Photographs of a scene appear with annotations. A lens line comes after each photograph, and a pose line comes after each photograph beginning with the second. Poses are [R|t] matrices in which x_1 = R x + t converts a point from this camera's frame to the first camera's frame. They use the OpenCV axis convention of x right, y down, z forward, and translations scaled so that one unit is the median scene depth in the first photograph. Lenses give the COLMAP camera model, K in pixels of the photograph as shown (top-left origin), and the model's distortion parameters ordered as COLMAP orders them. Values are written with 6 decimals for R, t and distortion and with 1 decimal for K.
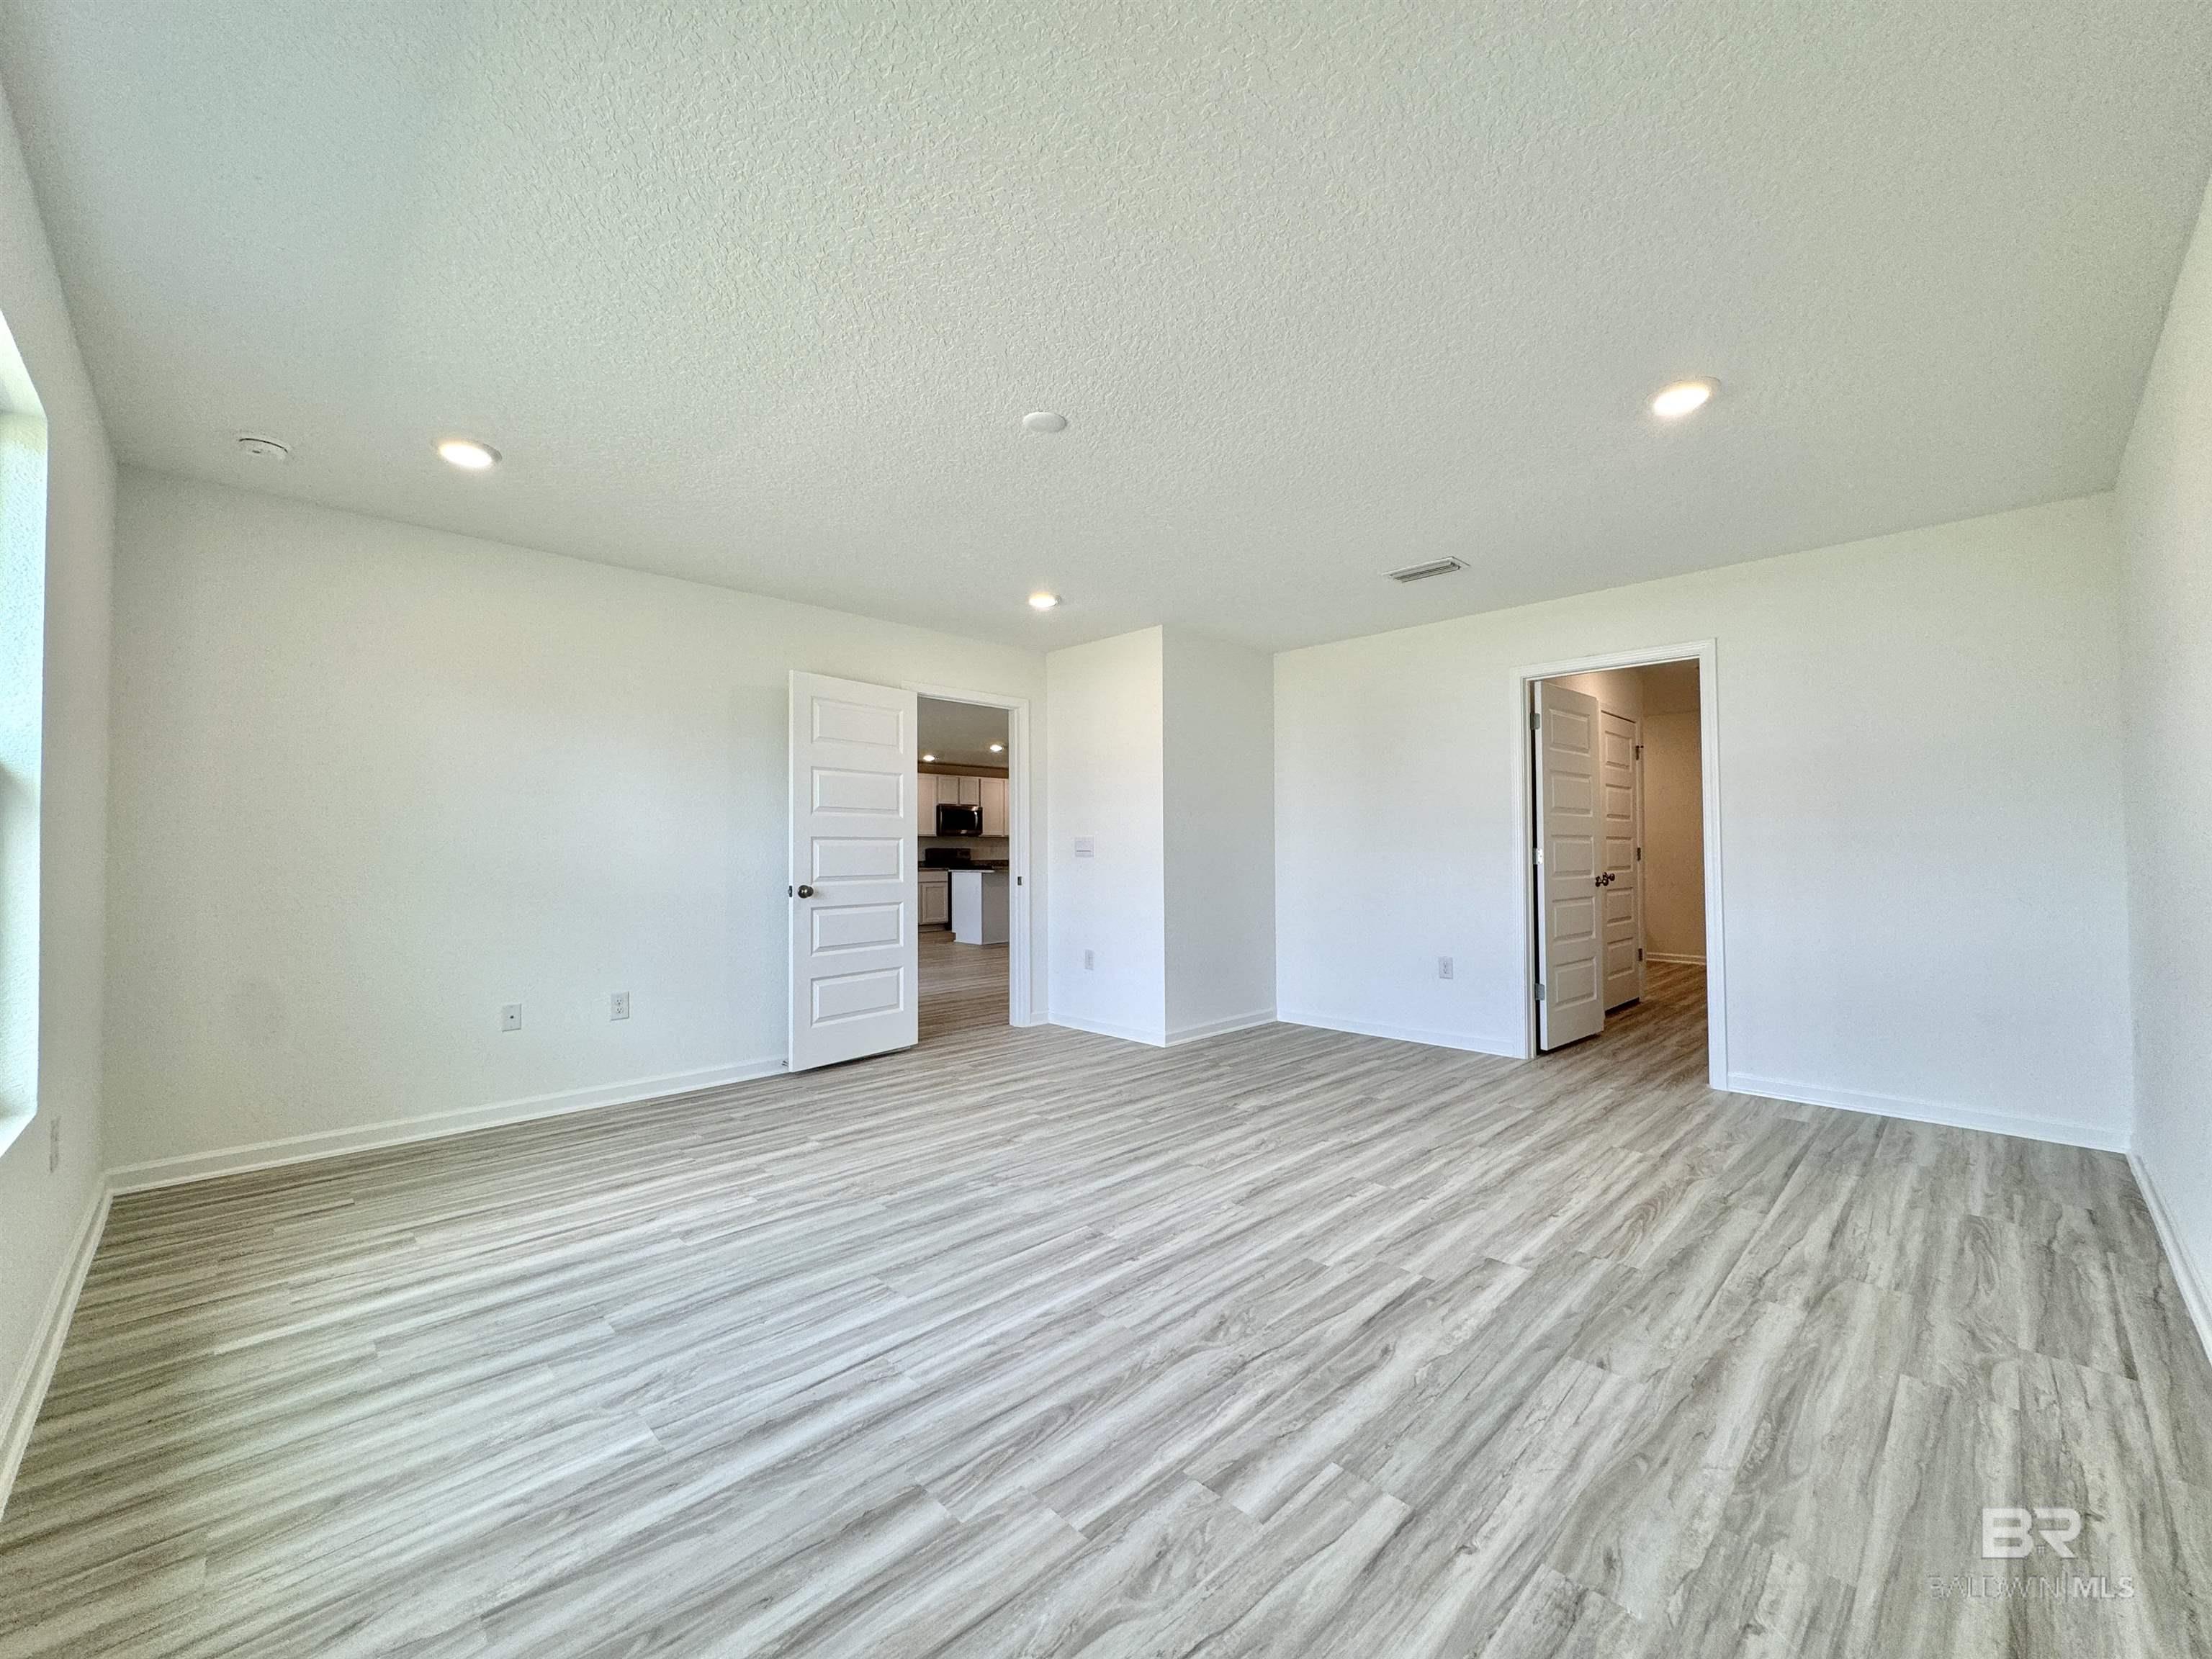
lens RADIAL K [[882.0, 0, 1106.0], [0, 882.0, 836.2], [0, 0, 1]] dist [0.003390, 0.000397]
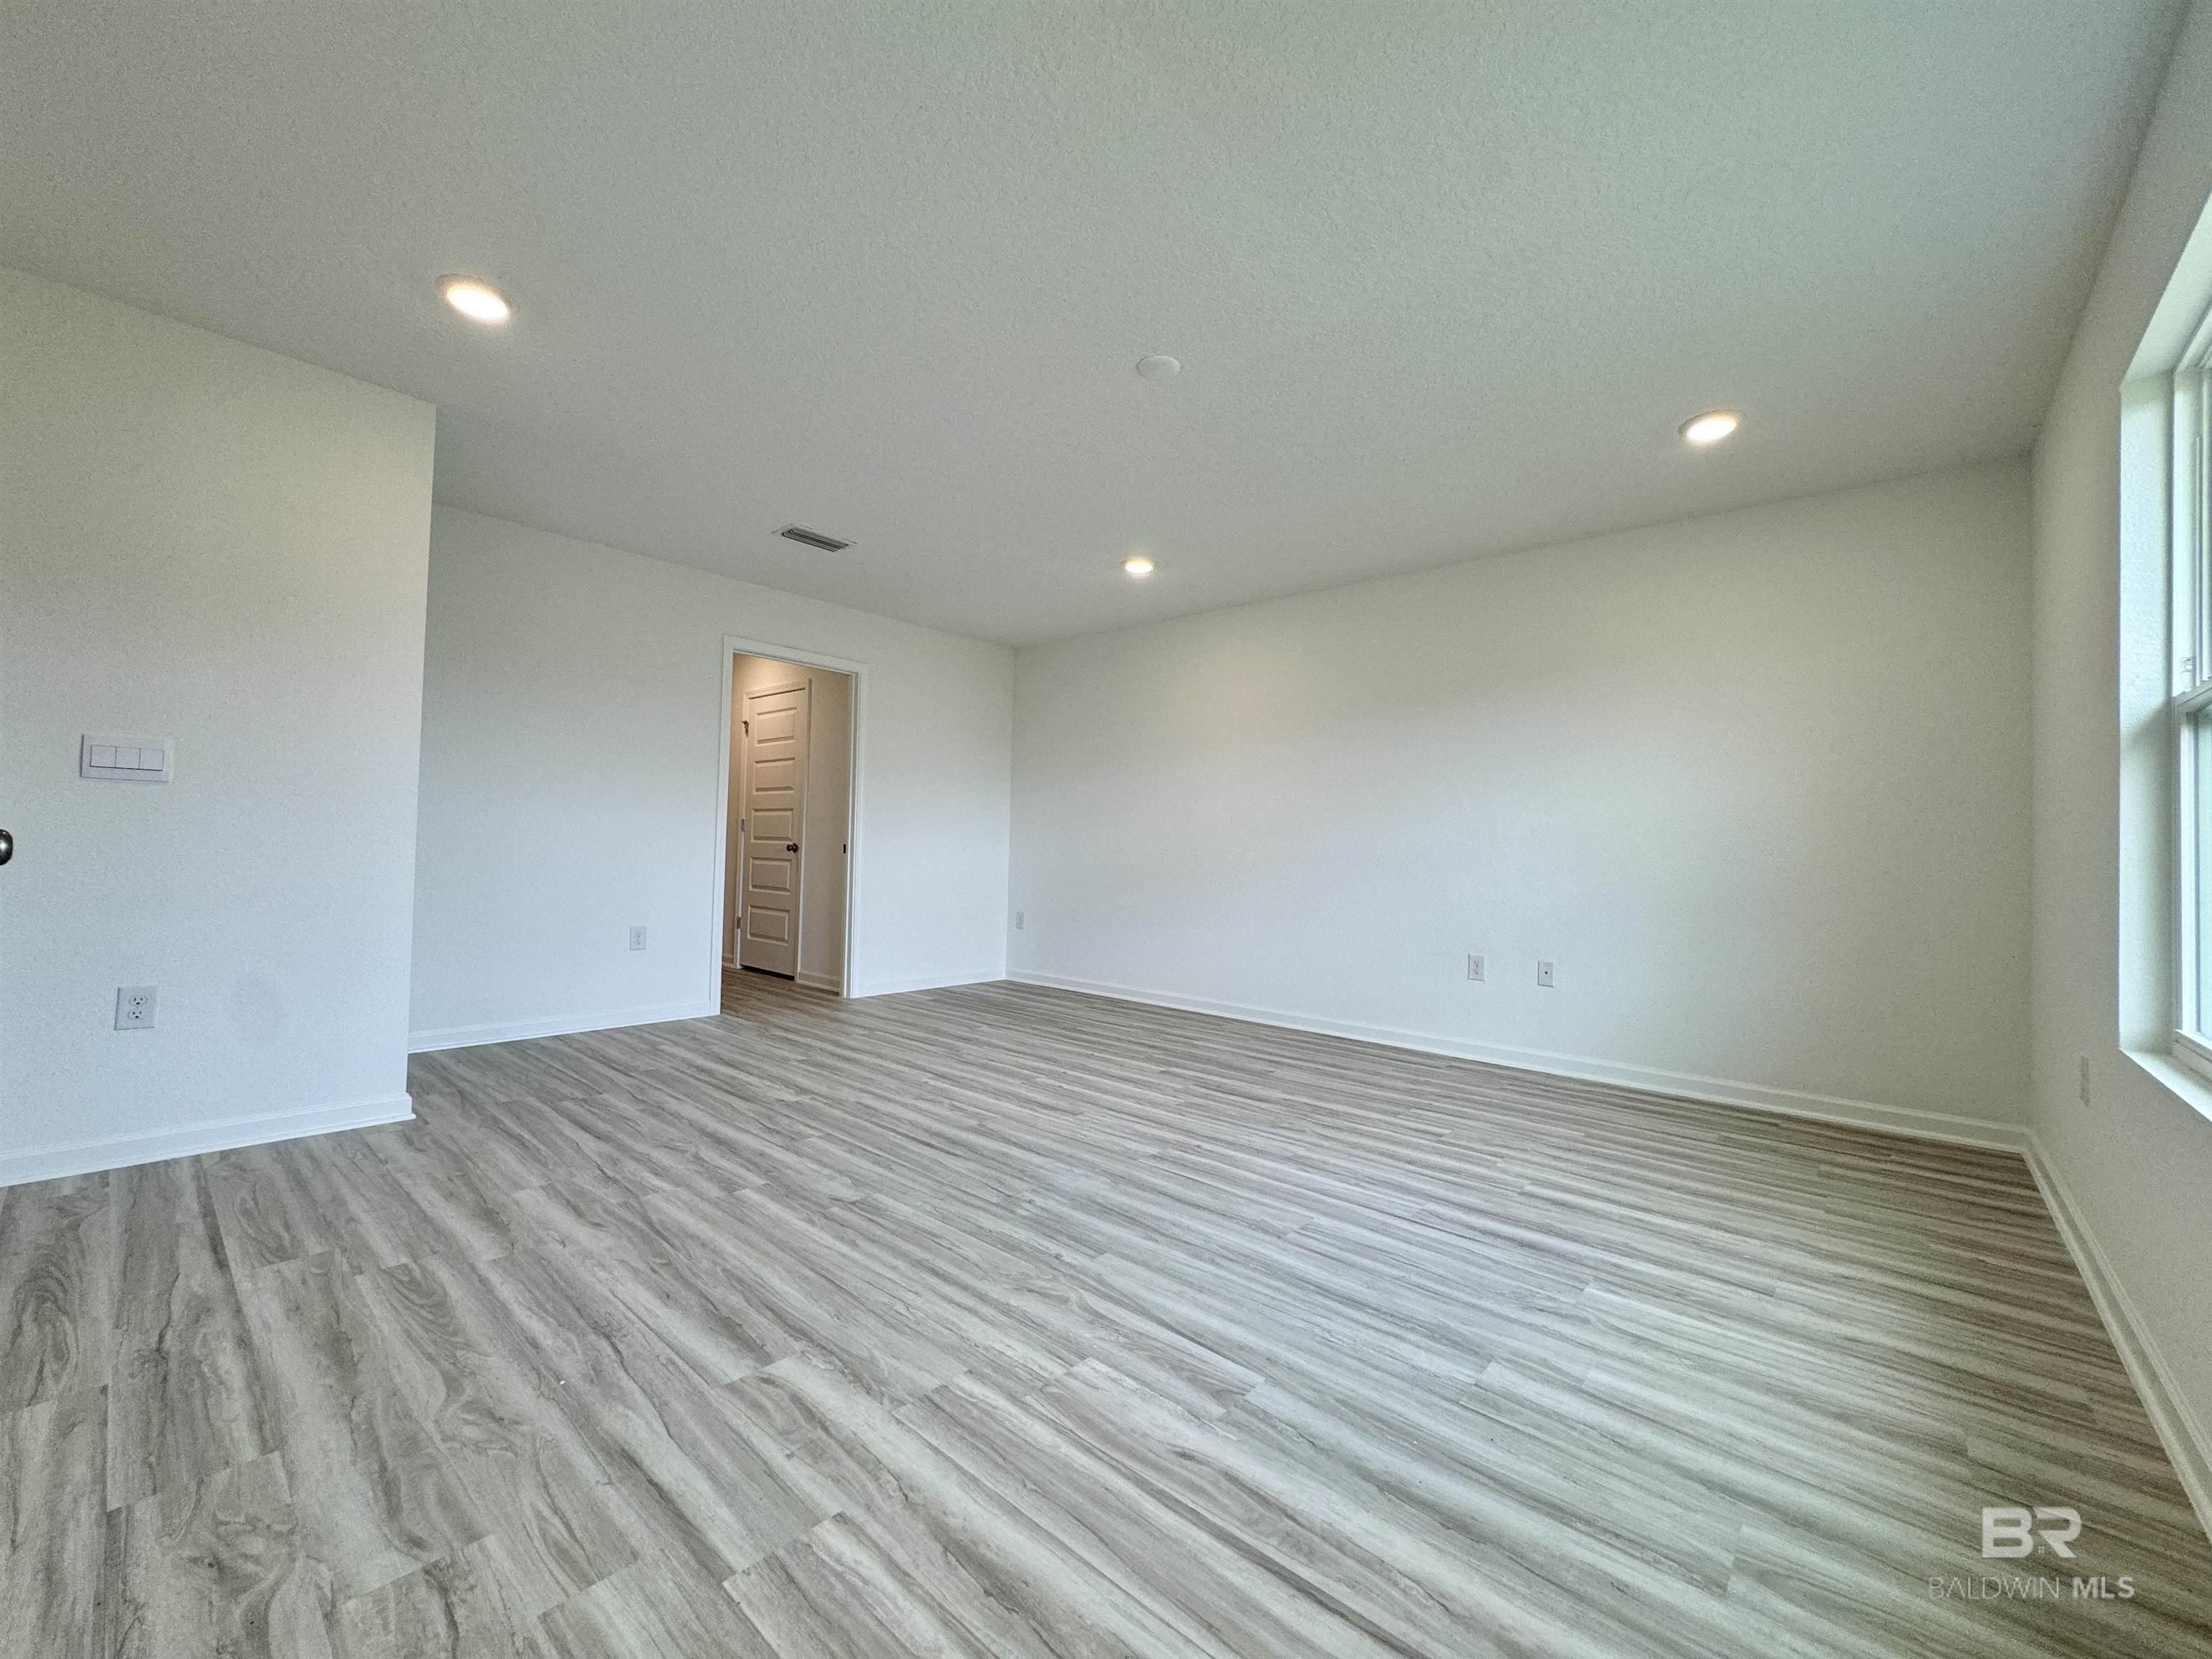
lens RADIAL K [[882.0, 0, 1105.2], [0, 882.0, 831.3], [0, 0, 1]] dist [0.003390, 0.000397]
pose [[-0.071882, 0.027445, 0.997035, -1.116139], [-0.043309, 0.998593, -0.030610, 0.092924], [-0.996472, -0.045381, -0.070592, 1.181910]]
